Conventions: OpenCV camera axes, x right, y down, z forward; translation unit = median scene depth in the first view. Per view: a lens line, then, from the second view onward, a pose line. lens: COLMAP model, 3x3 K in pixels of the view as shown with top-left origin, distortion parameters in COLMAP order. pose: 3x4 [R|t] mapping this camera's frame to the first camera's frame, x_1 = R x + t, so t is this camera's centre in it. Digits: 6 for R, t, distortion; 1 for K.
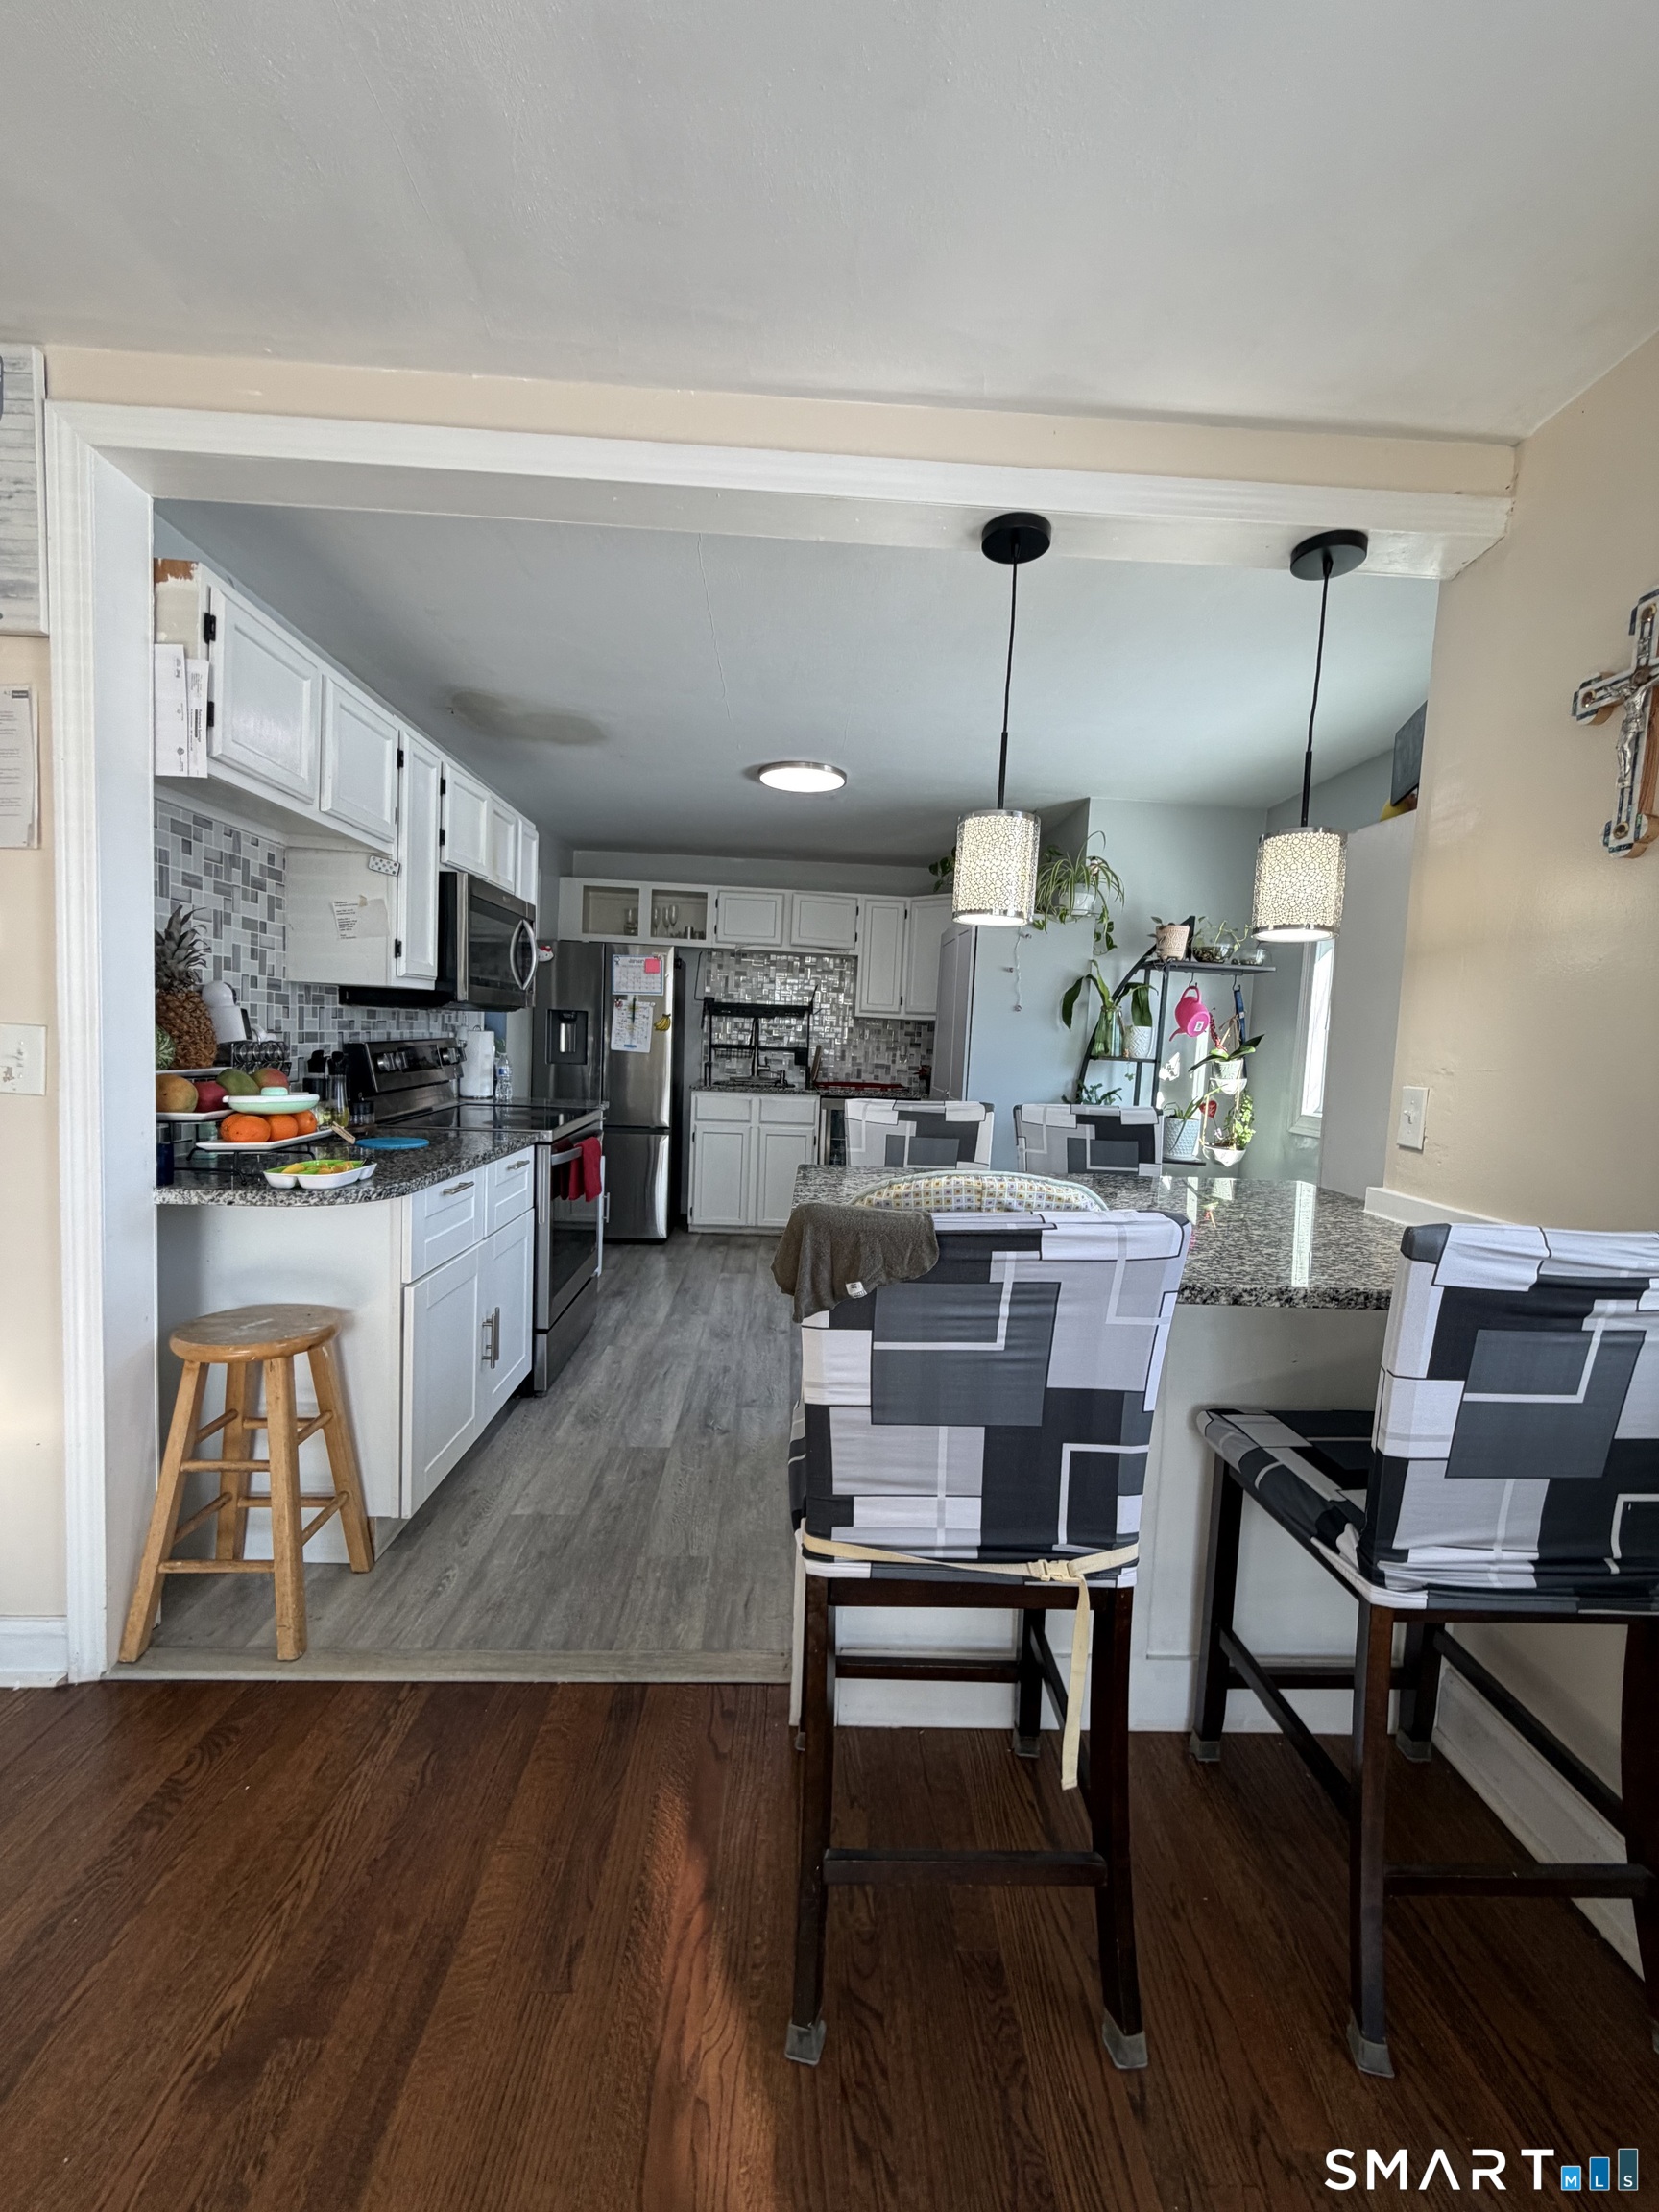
lens RADIAL K [[883.0, 0, 831.6], [0, 883.0, 1097.4], [0, 0, 1]] dist [-0.000350, 0.000281]
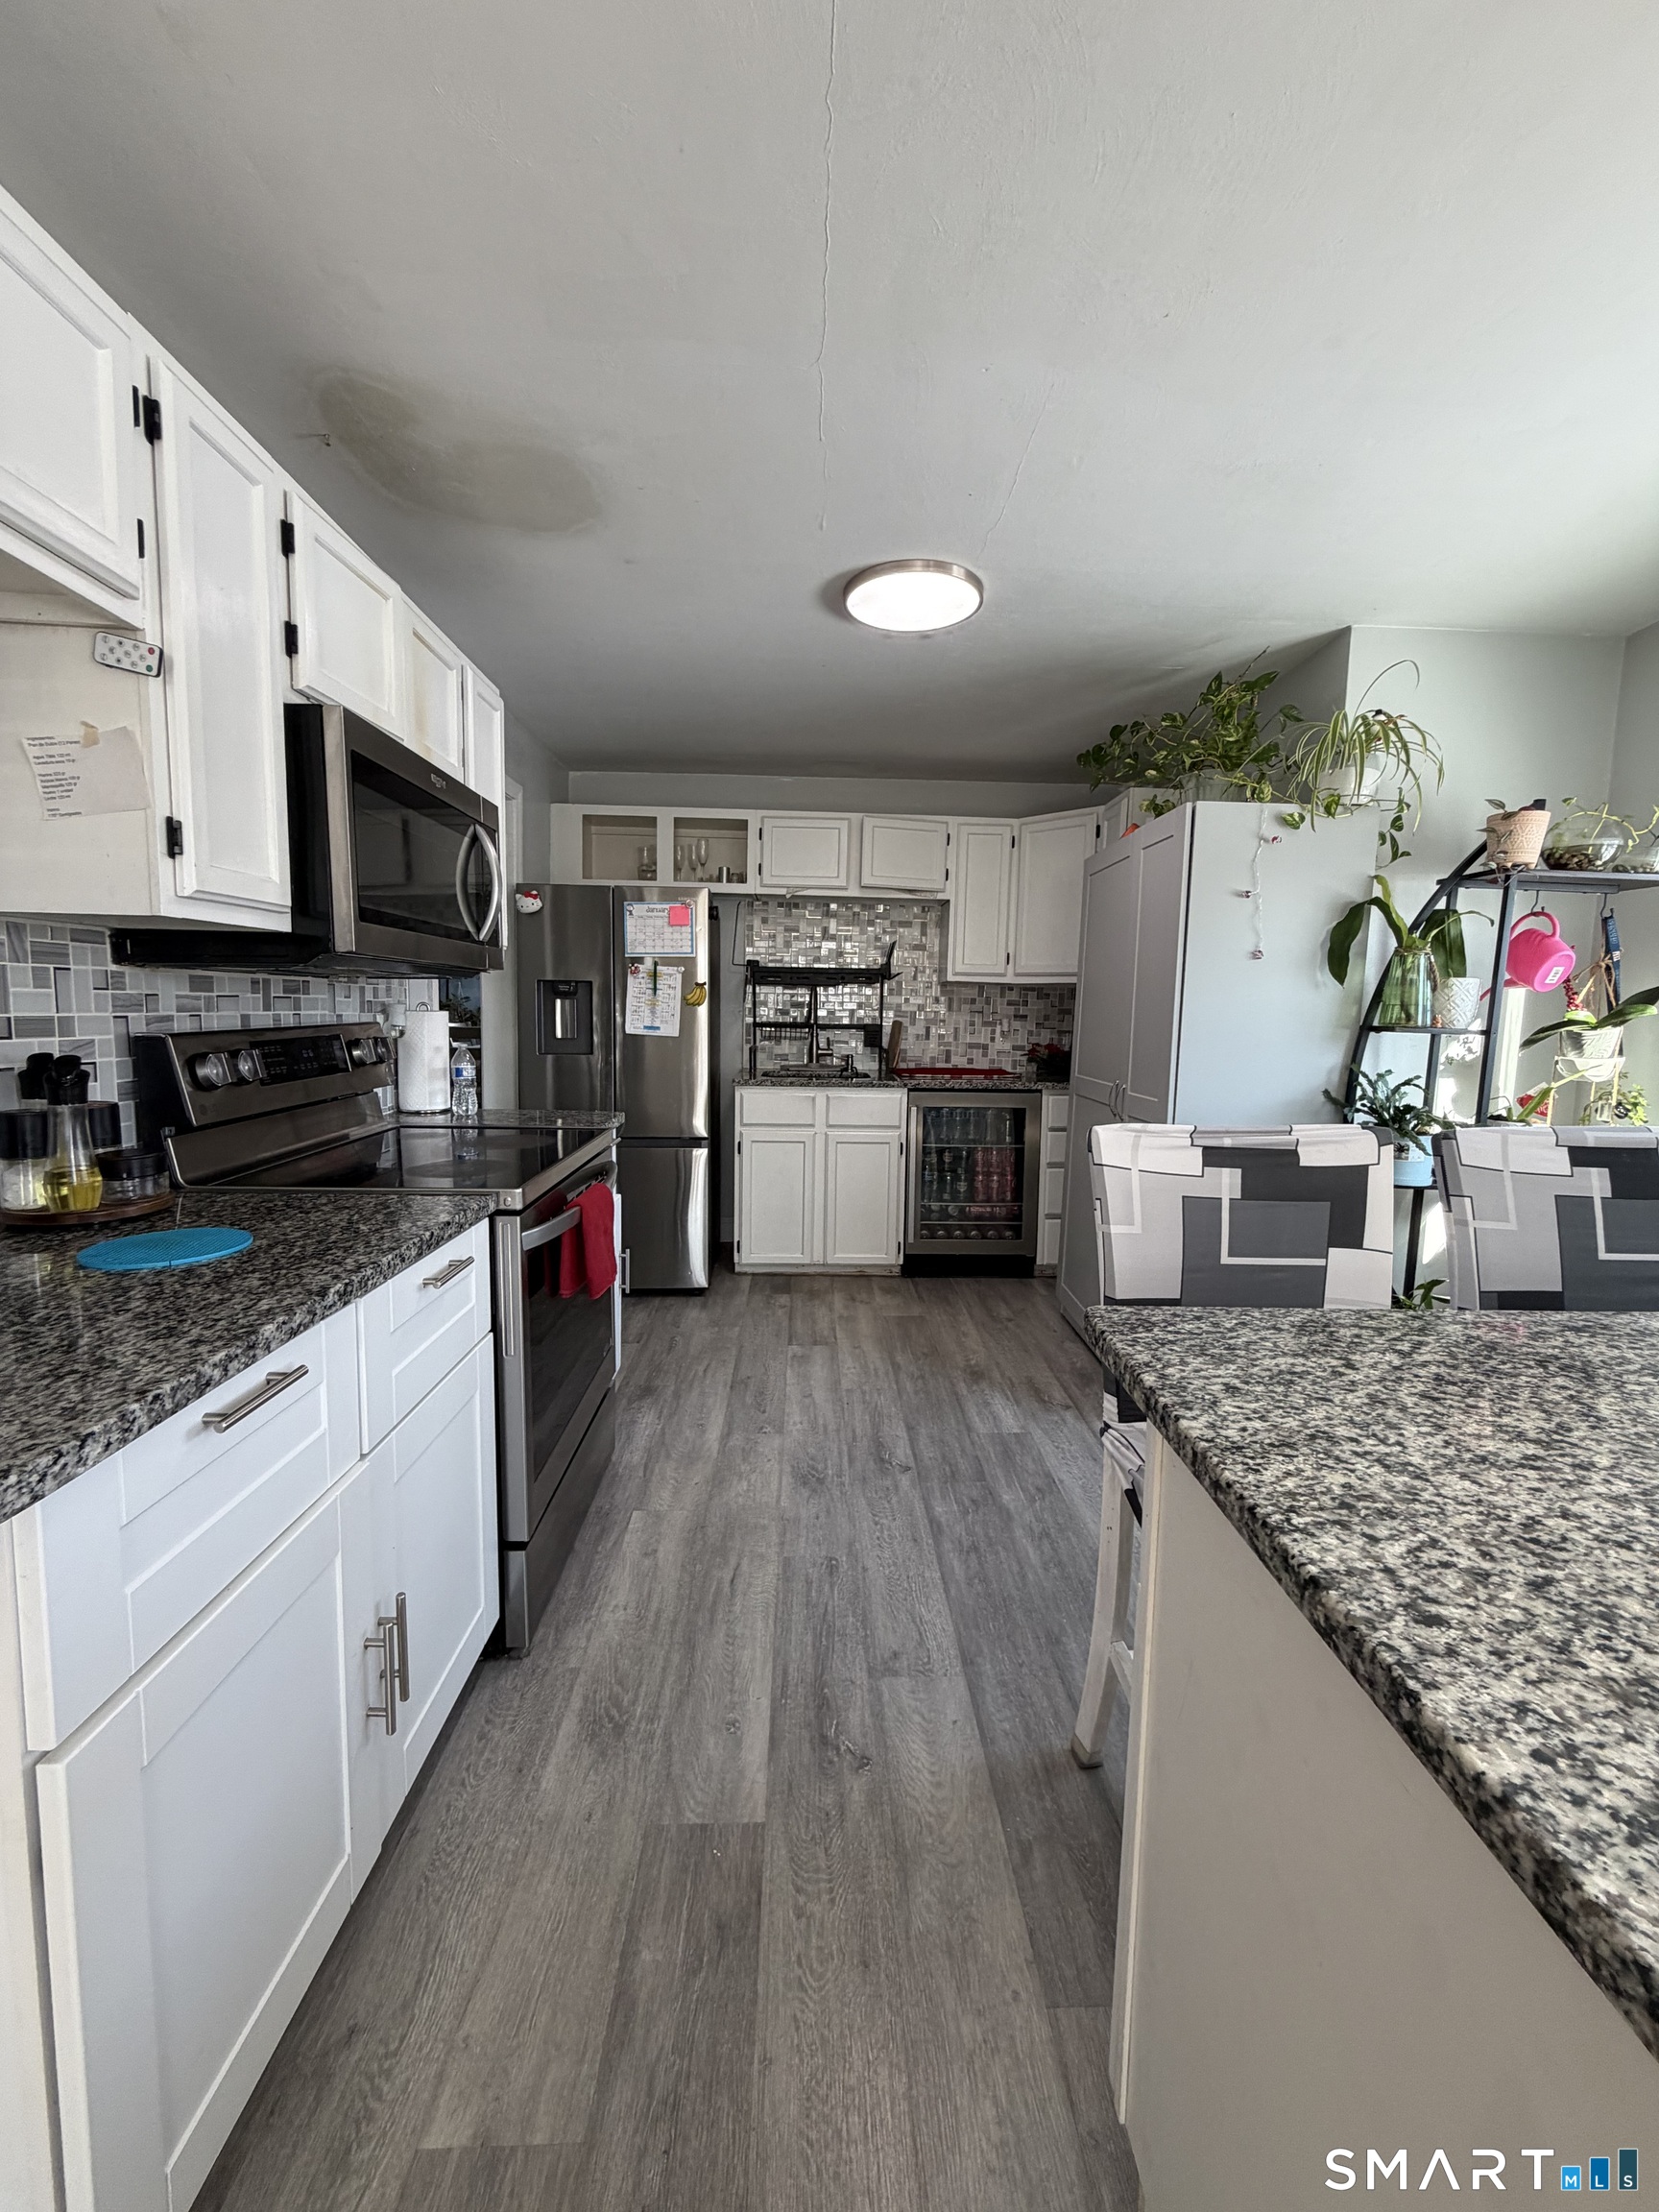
lens RADIAL K [[883.0, 0, 831.6], [0, 883.0, 1097.4], [0, 0, 1]] dist [-0.000350, 0.000281]
pose [[0.999586, -0.022572, -0.017865, -0.088453], [0.023049, 0.999372, 0.026916, -0.022117], [0.017246, -0.027317, 0.999478, 0.355404]]
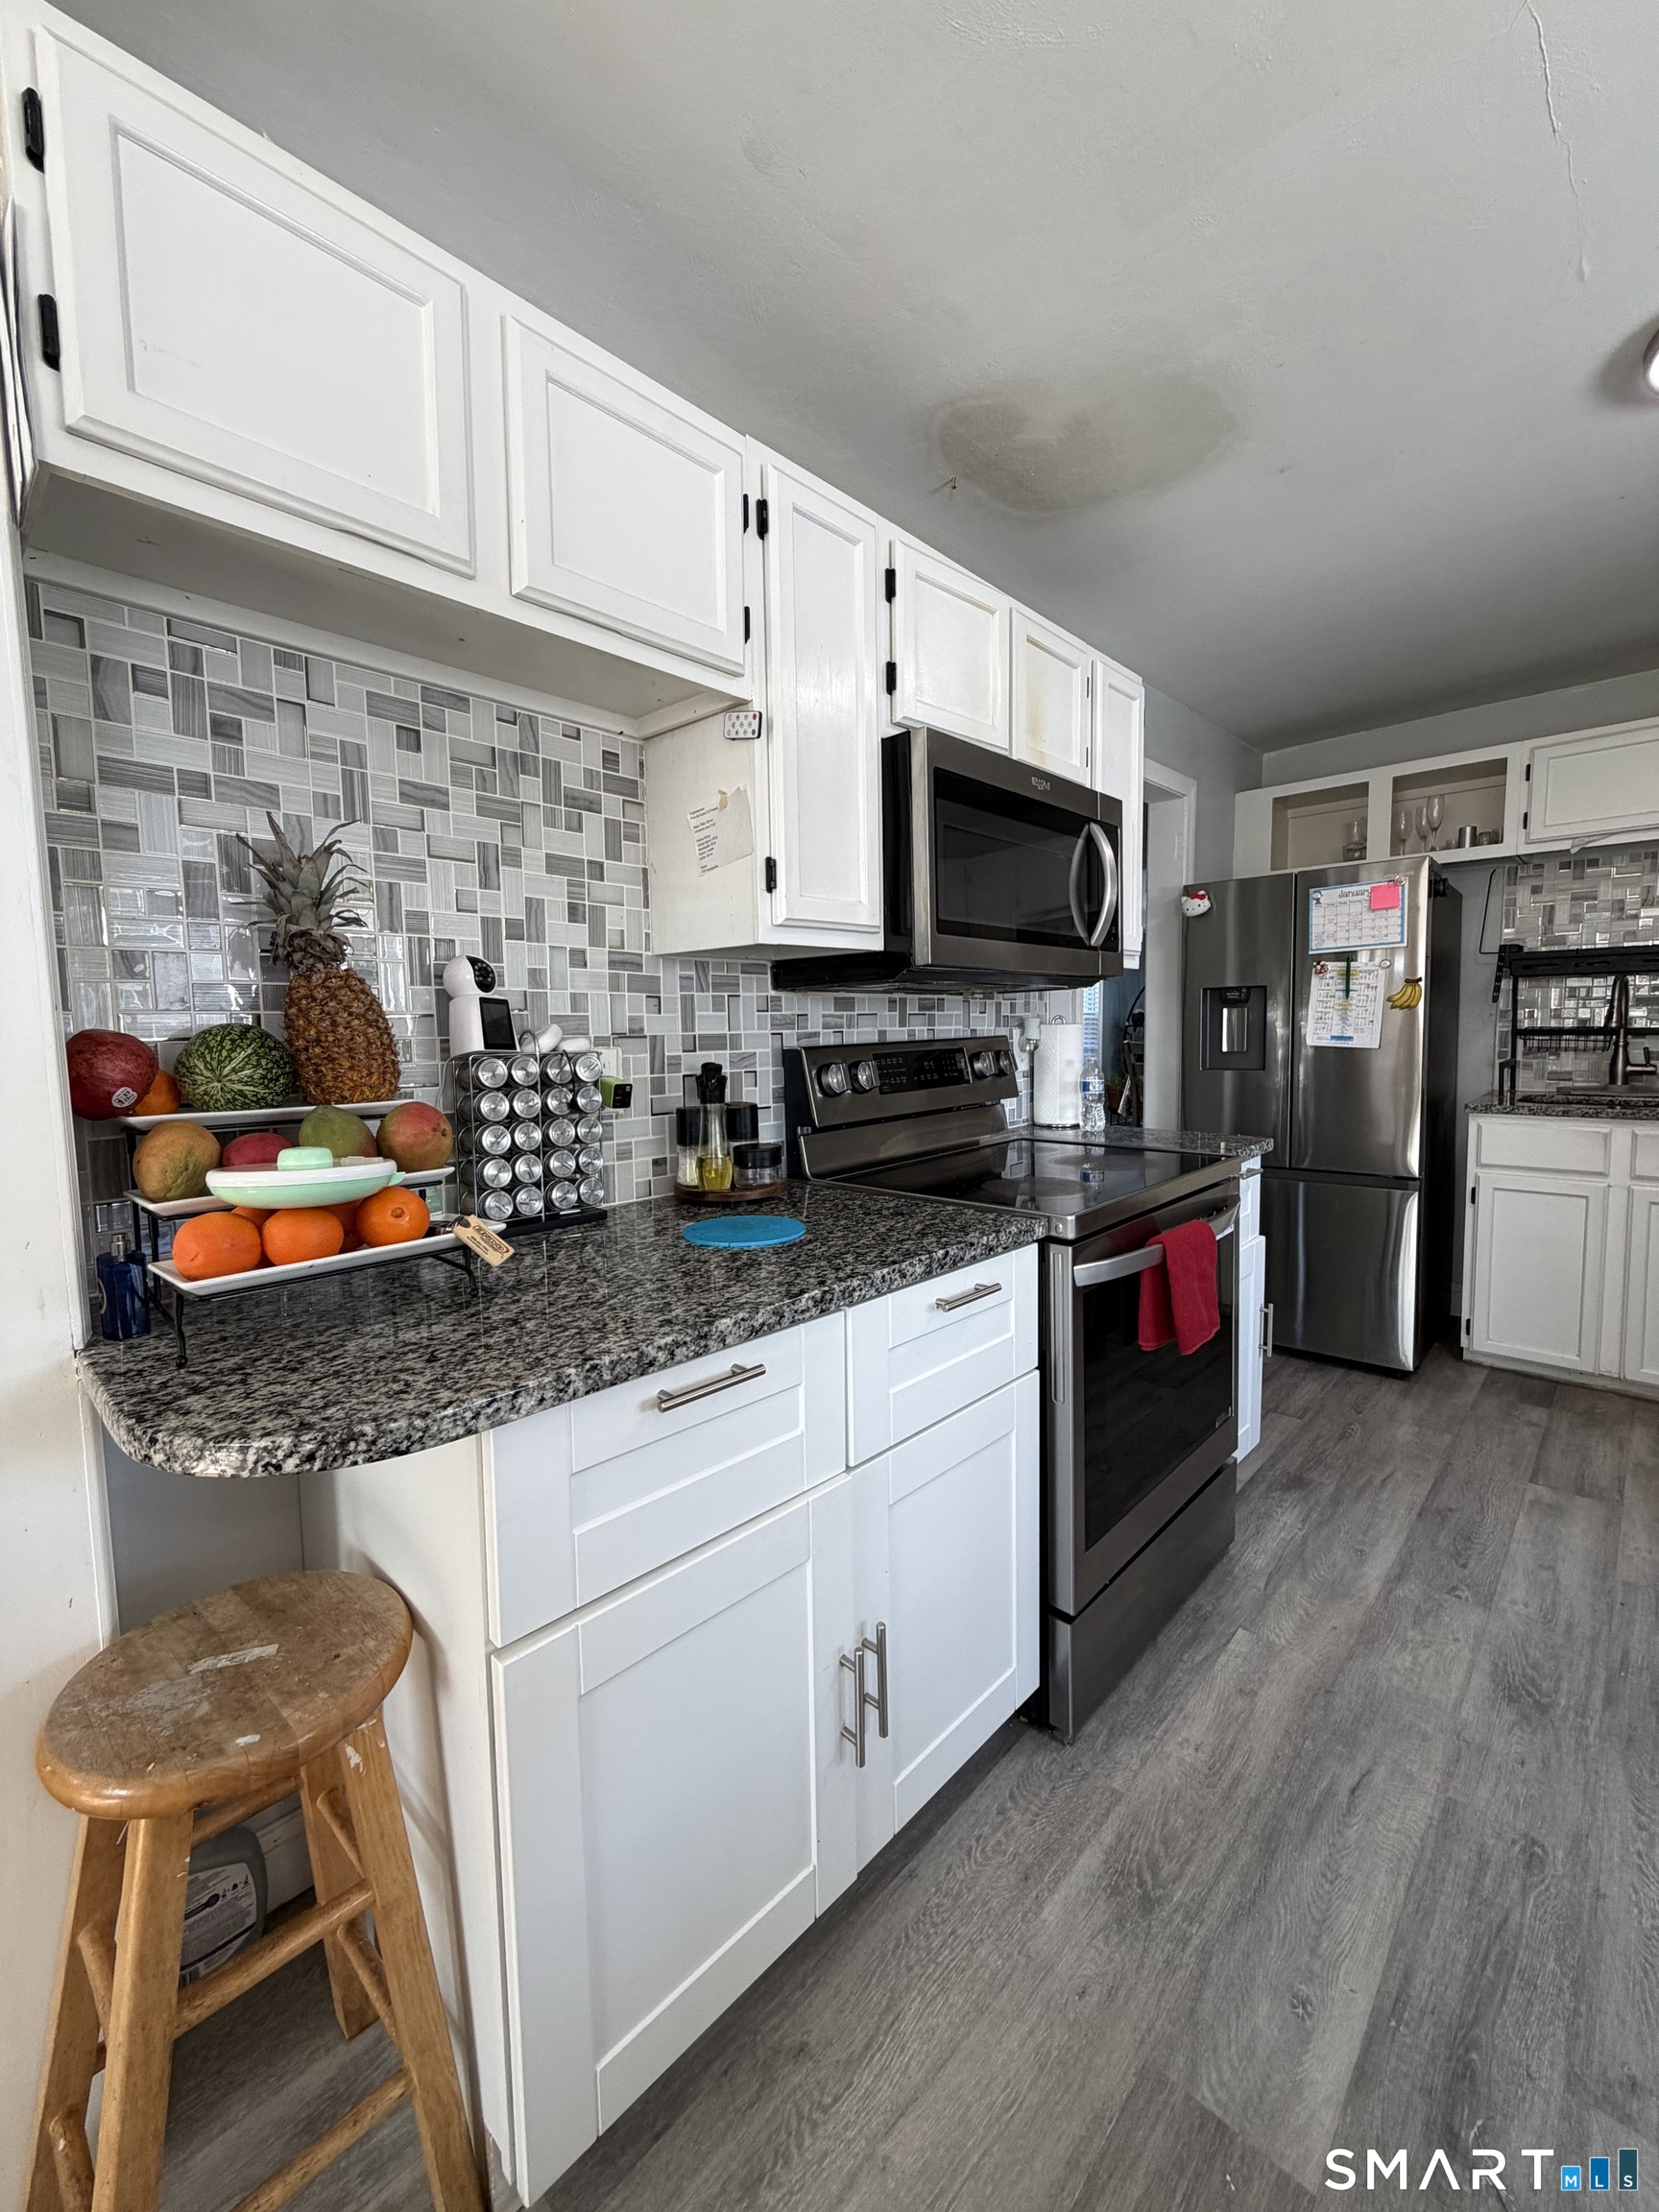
lens RADIAL K [[883.0, 0, 831.6], [0, 883.0, 1097.4], [0, 0, 1]] dist [-0.000350, 0.000281]
pose [[0.692180, 0.003071, -0.721719, -0.046789], [-0.005683, 0.999983, -0.001195, -0.019953], [0.721703, 0.004928, 0.692185, 0.438698]]
